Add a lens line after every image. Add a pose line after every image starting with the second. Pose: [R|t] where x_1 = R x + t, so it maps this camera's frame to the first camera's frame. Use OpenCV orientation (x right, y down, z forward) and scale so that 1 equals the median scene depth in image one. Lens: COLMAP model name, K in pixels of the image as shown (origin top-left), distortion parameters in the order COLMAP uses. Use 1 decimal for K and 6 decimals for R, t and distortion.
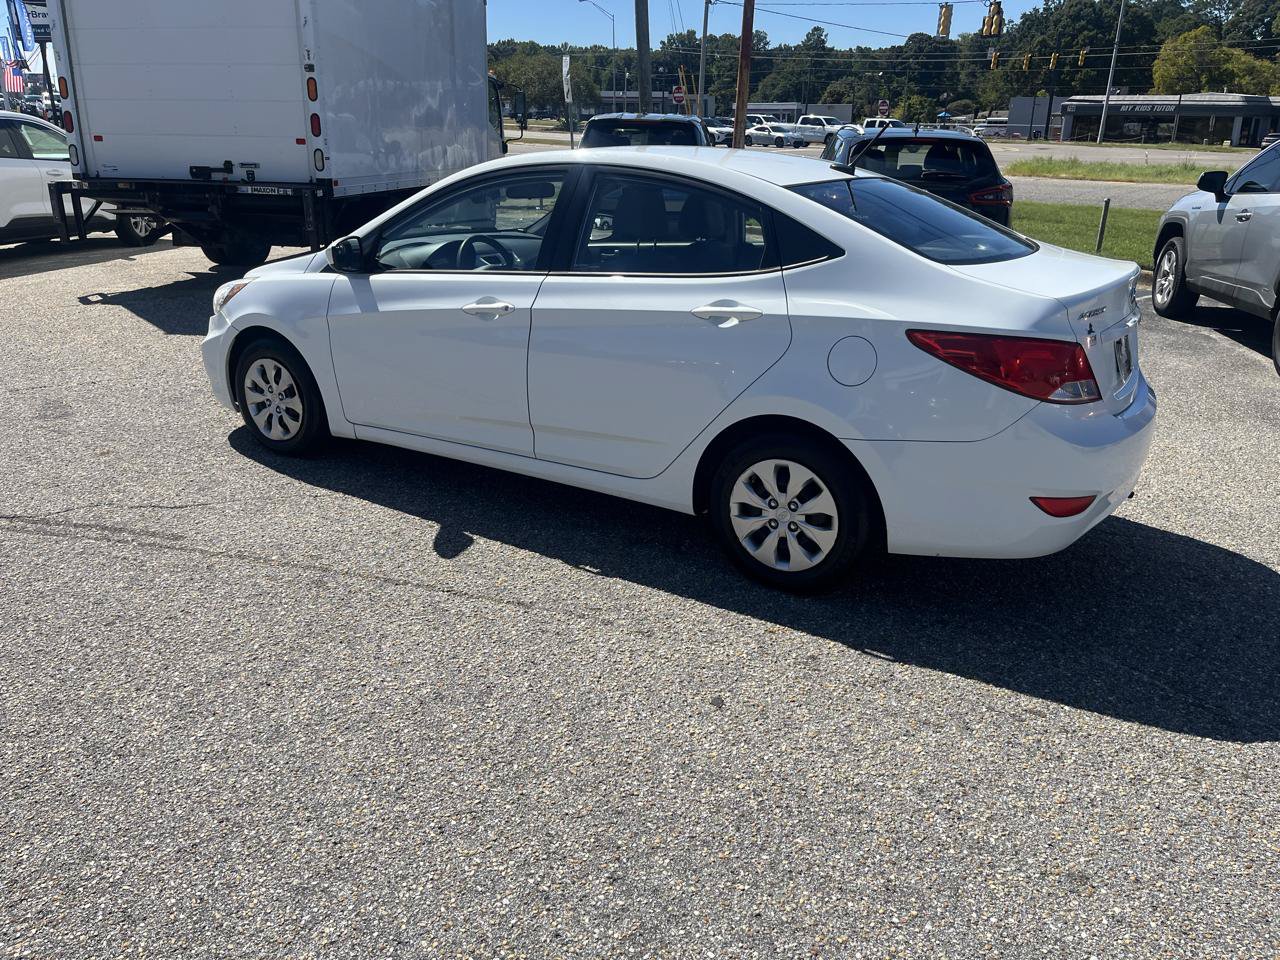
lens RADIAL K [[964.4, 0, 633.2], [0, 964.4, 477.1], [0, 0, 1]] dist [0.072744, -0.097370]
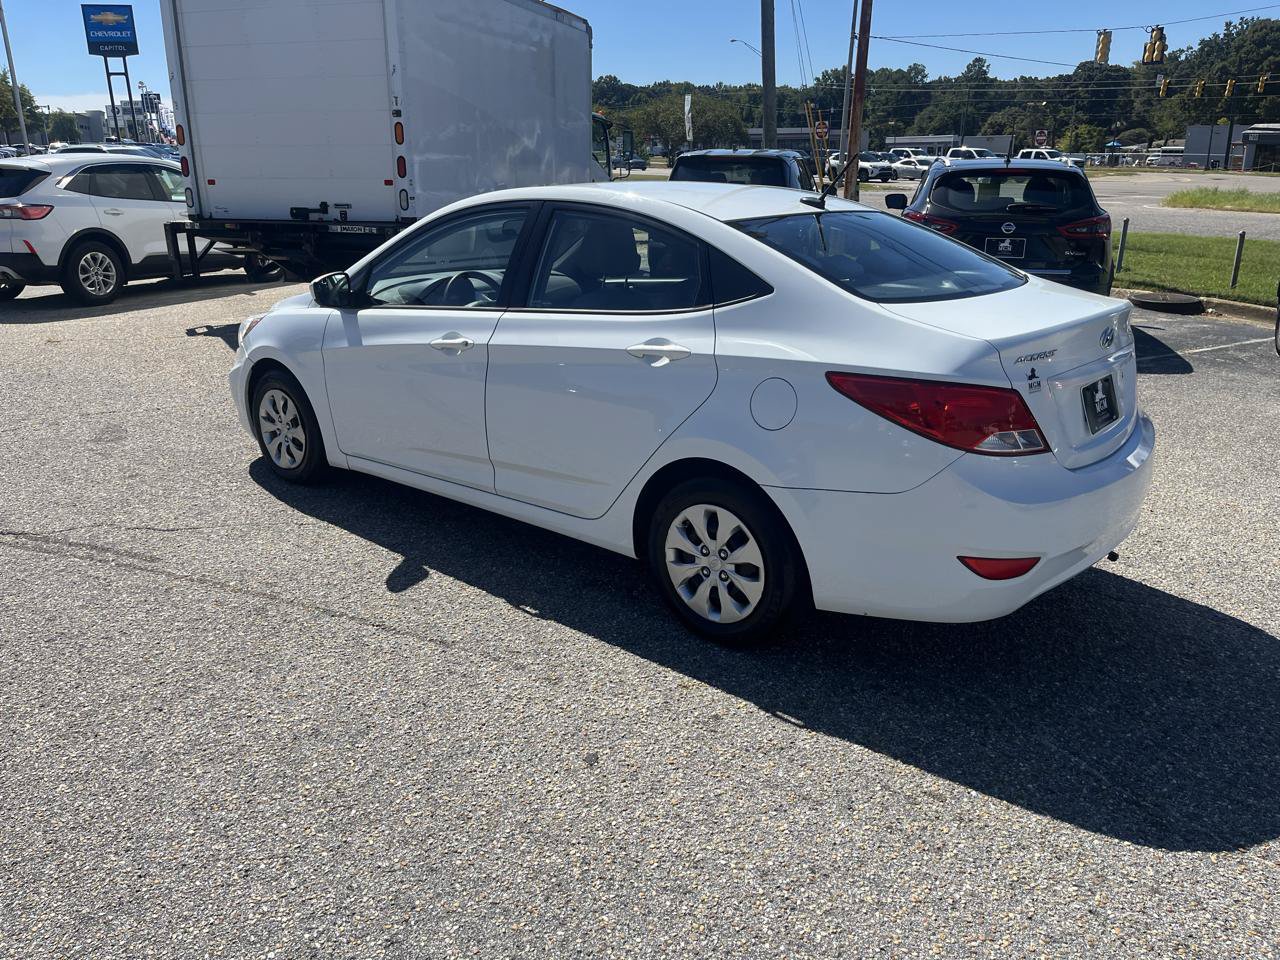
lens RADIAL K [[964.4, 0, 632.3], [0, 964.4, 478.1], [0, 0, 1]] dist [0.072744, -0.097370]
pose [[0.988695, 0.030422, -0.146821, 0.194749], [-0.035338, 0.998895, -0.030989, -0.011145], [0.145716, 0.035827, 0.988678, 0.041782]]
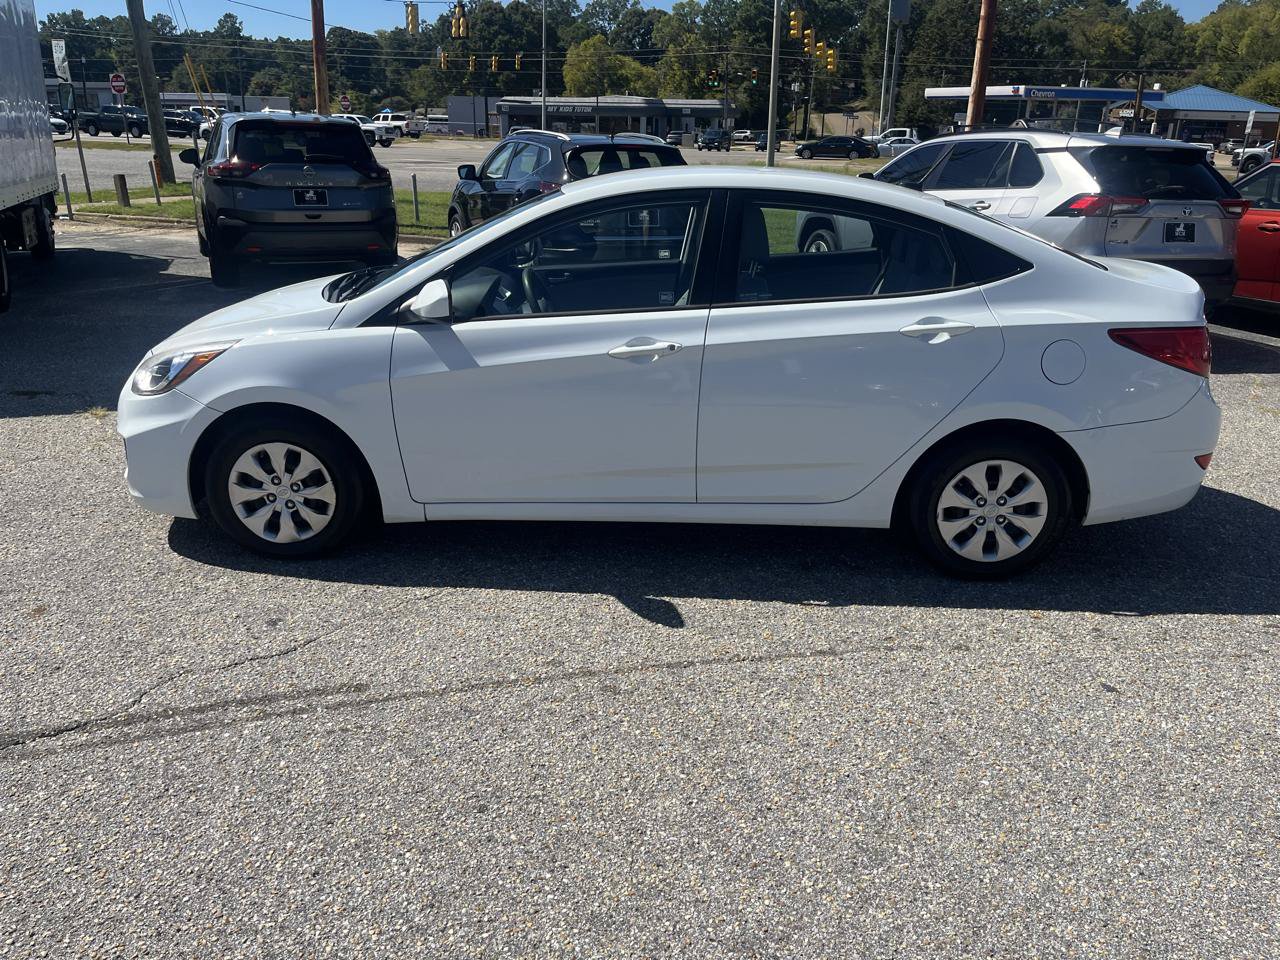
lens RADIAL K [[964.4, 0, 634.7], [0, 964.4, 486.9], [0, 0, 1]] dist [0.072744, -0.097370]
pose [[0.858366, -0.172352, 0.483222, -0.645428], [0.165912, 0.984524, 0.056438, -0.104491], [-0.485471, 0.031727, 0.873677, 0.224996]]
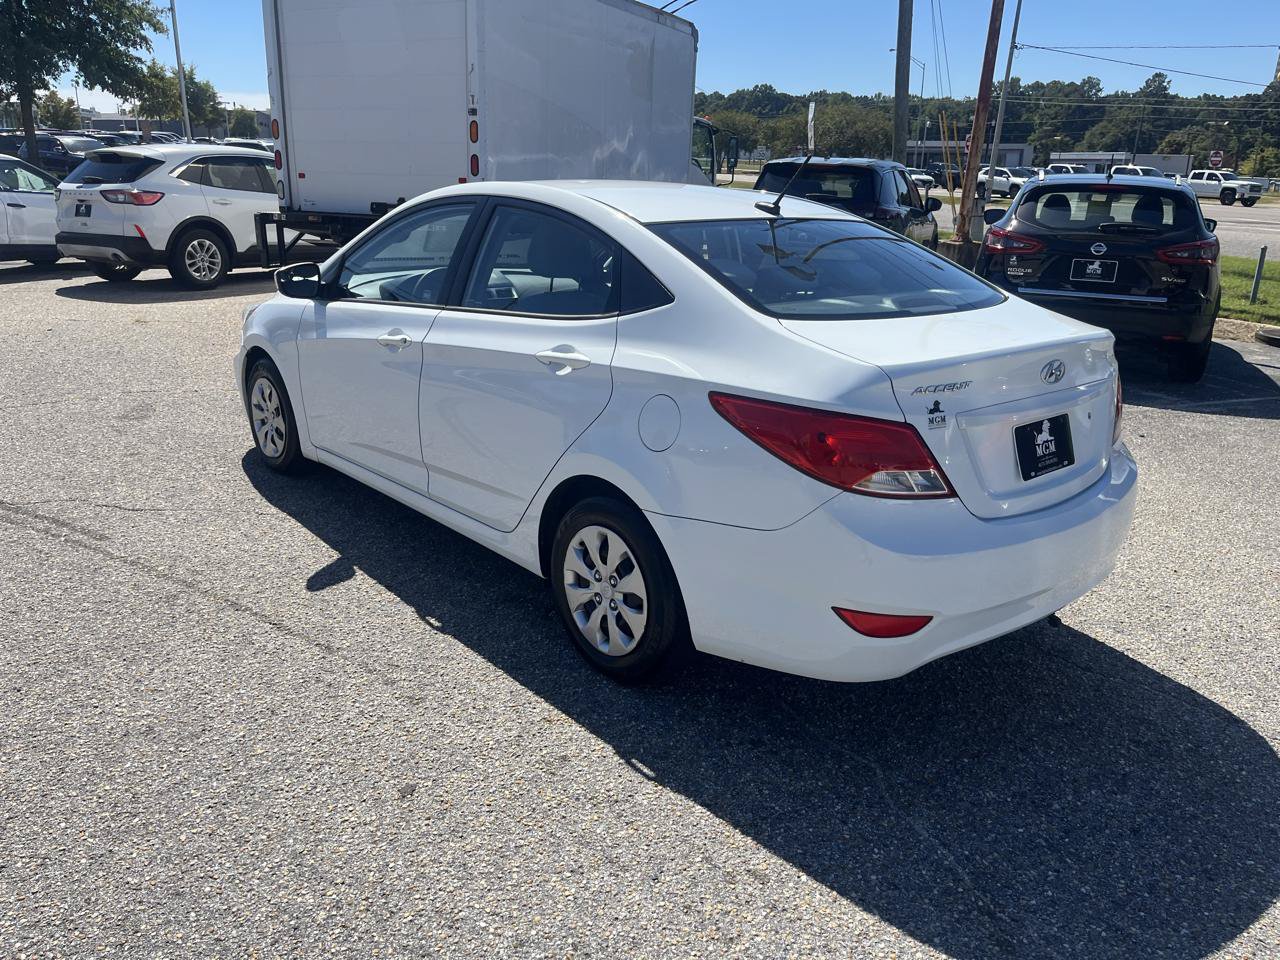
lens RADIAL K [[964.4, 0, 633.5], [0, 964.4, 482.6], [0, 0, 1]] dist [0.072744, -0.097370]
pose [[0.956466, 0.099574, -0.274330, 0.377522], [-0.110463, 0.993578, -0.024493, -0.036206], [0.270130, 0.053730, 0.961324, 0.140973]]
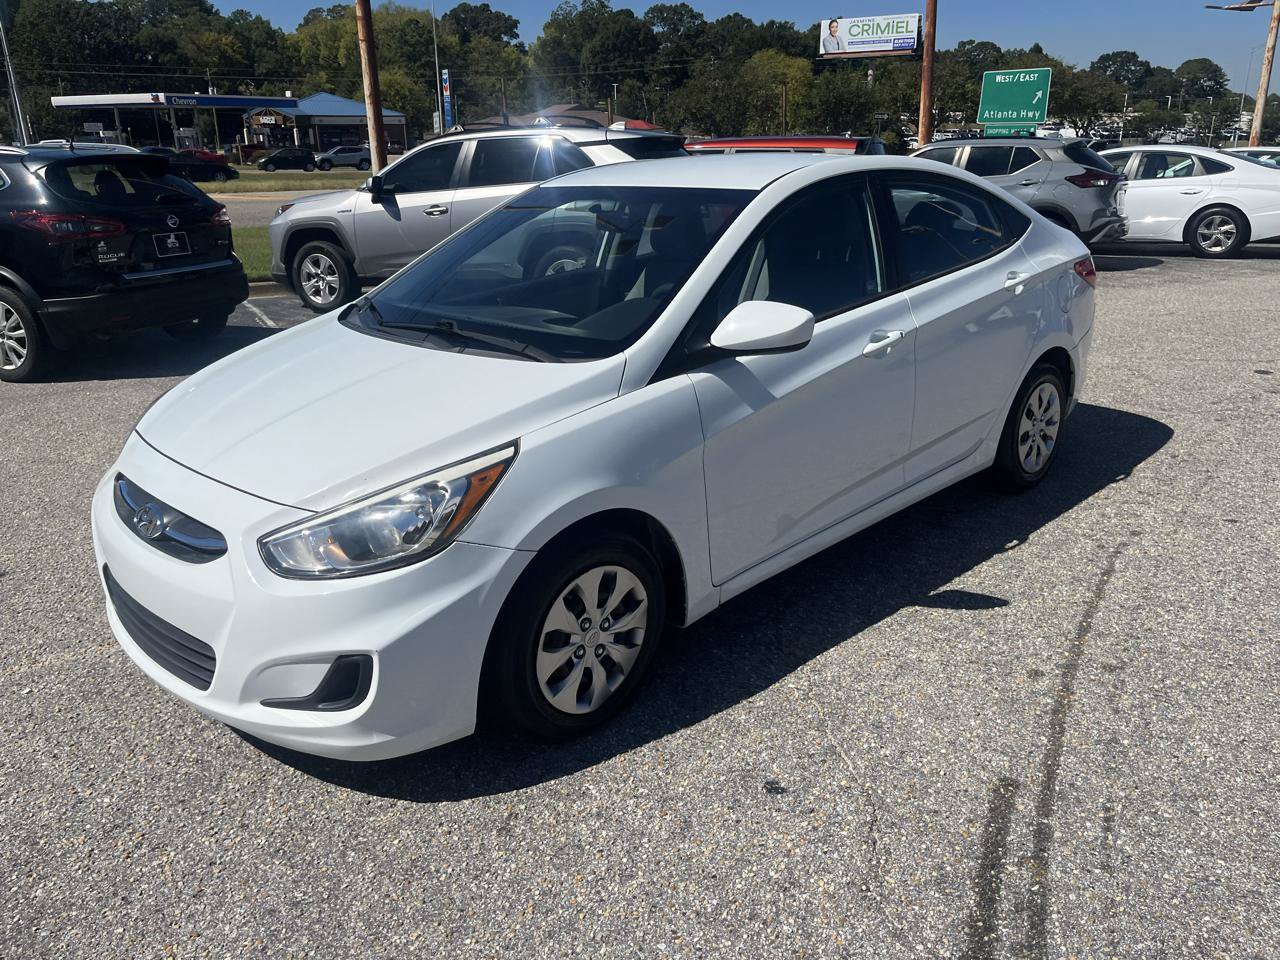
lens RADIAL K [[964.4, 0, 635.6], [0, 964.4, 480.6], [0, 0, 1]] dist [0.072744, -0.097370]
pose [[0.225804, -0.337229, 0.913942, -1.069202], [0.349068, 0.903884, 0.247275, -0.368648], [-0.909486, 0.263192, 0.321816, 0.996290]]
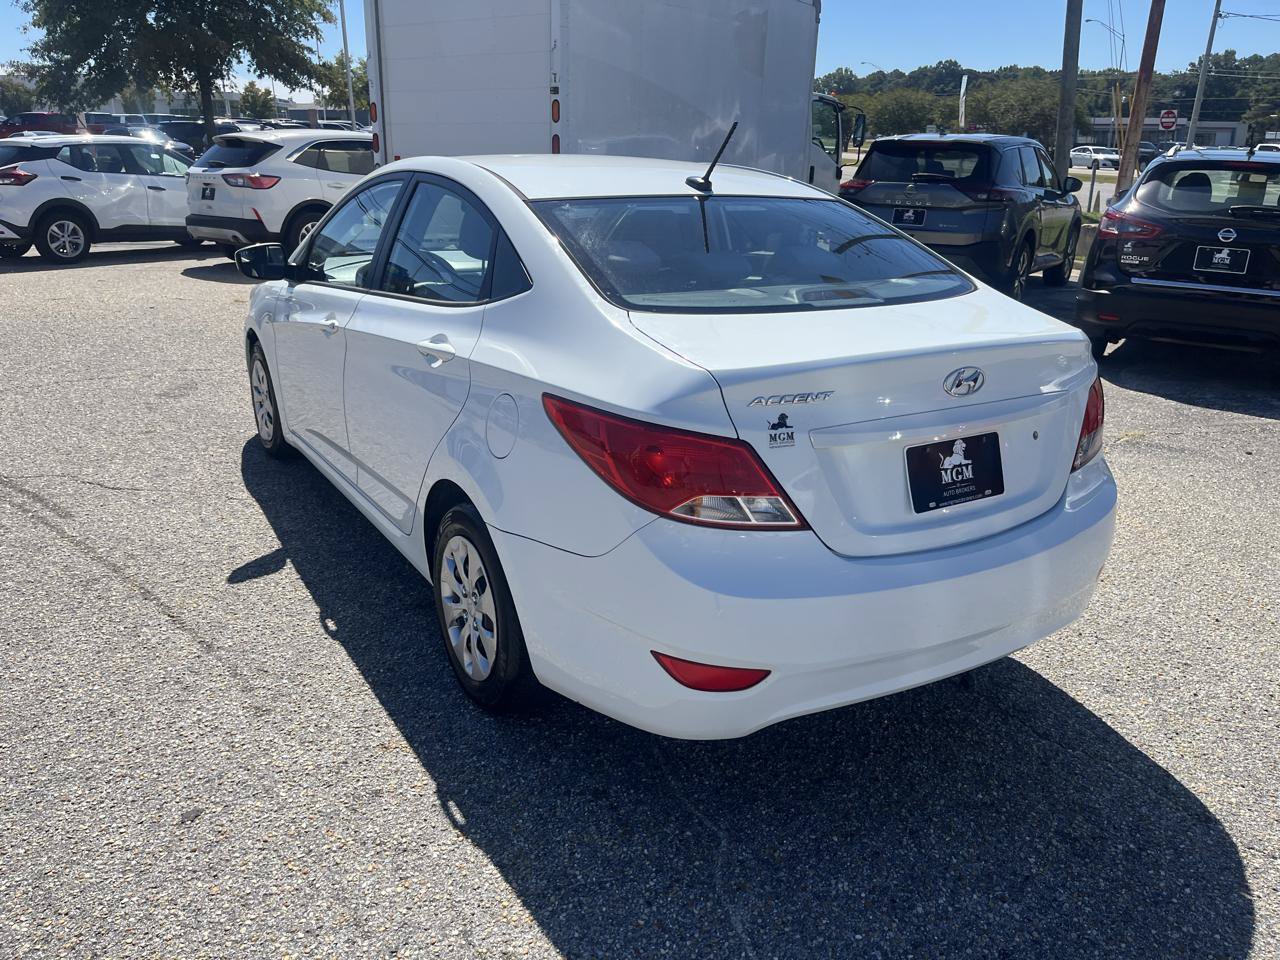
lens RADIAL K [[964.4, 0, 633.7], [0, 964.4, 491.3], [0, 0, 1]] dist [0.072744, -0.097370]
pose [[0.895210, 0.149781, -0.419719, 0.548191], [-0.156117, 0.987547, 0.019438, -0.084494], [0.417404, 0.048124, 0.907446, 0.297943]]
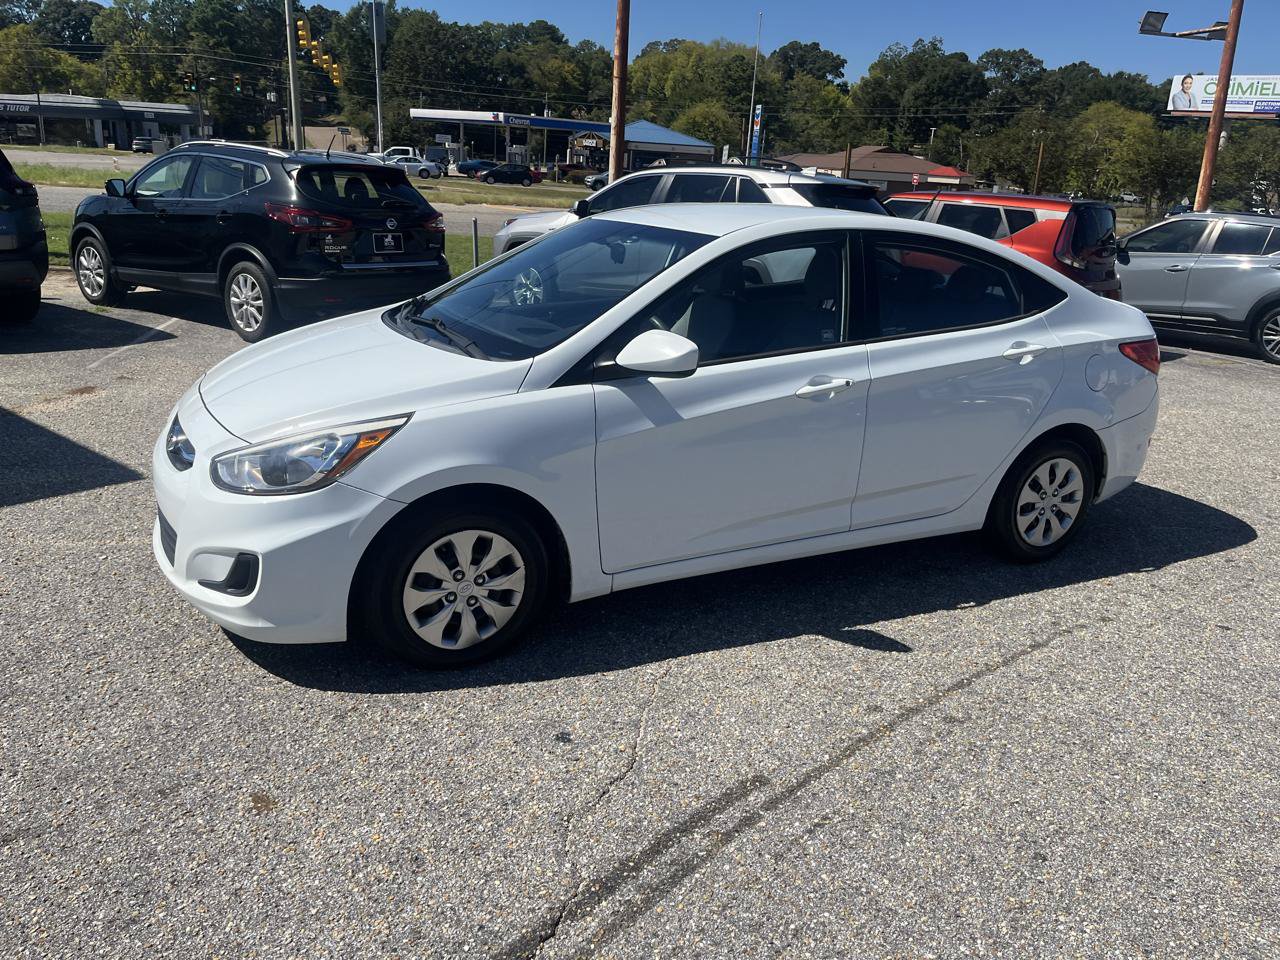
lens RADIAL K [[964.4, 0, 635.1], [0, 964.4, 489.8], [0, 0, 1]] dist [0.072744, -0.097370]
pose [[0.505009, -0.255700, 0.824368, -1.071958], [0.245823, 0.958163, 0.146609, -0.272346], [-0.827368, 0.128610, 0.546738, 0.685404]]
